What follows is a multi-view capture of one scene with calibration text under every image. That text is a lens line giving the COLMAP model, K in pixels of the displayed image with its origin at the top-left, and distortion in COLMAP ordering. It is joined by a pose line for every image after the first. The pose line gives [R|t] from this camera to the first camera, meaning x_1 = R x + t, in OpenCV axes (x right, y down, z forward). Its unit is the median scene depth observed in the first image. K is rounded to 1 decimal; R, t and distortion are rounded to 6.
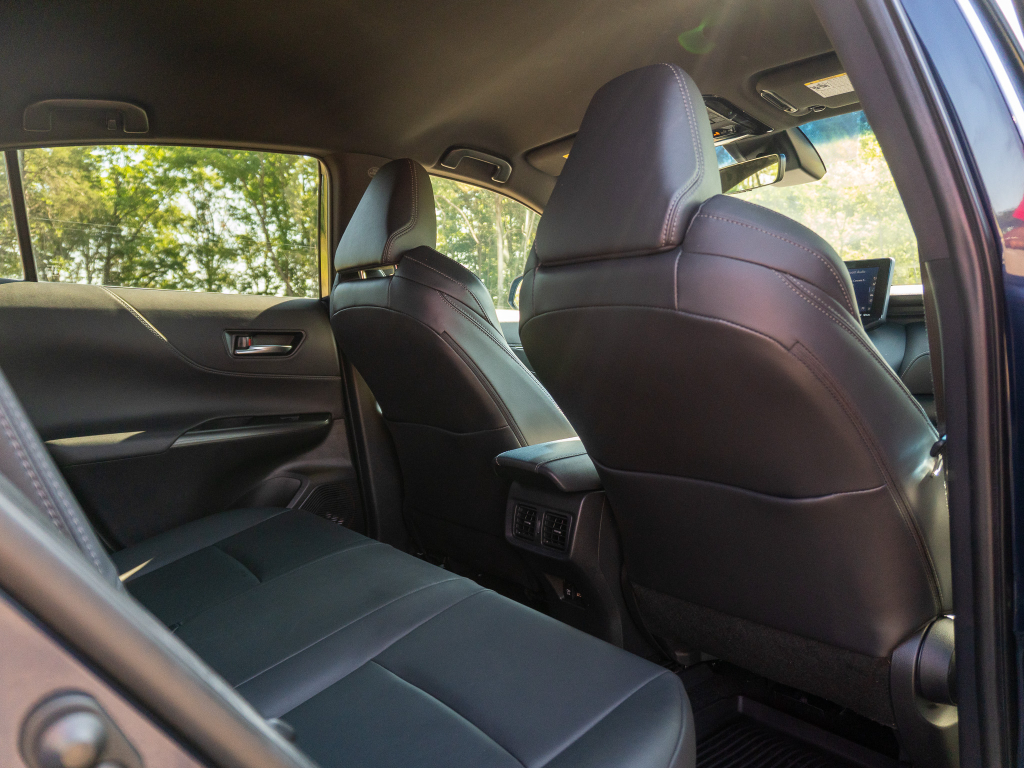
lens RADIAL K [[769.4, 0, 513.0], [0, 769.4, 383.5], [0, 0, 1]] dist [-0.014805, -0.001955]
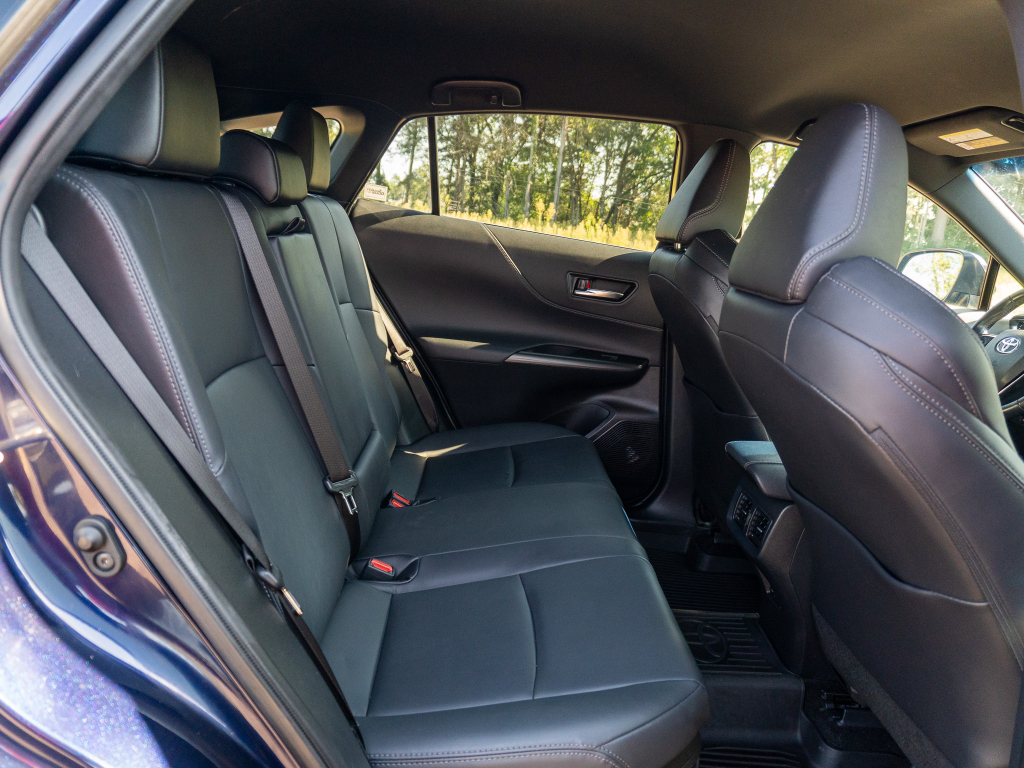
lens RADIAL K [[769.4, 0, 510.1], [0, 769.4, 381.2], [0, 0, 1]] dist [-0.014805, -0.001955]
pose [[0.805256, 0.238410, -0.542885, 0.207639], [-0.176965, 0.970506, 0.163711, -0.076266], [0.565903, -0.035757, 0.823696, -0.020798]]
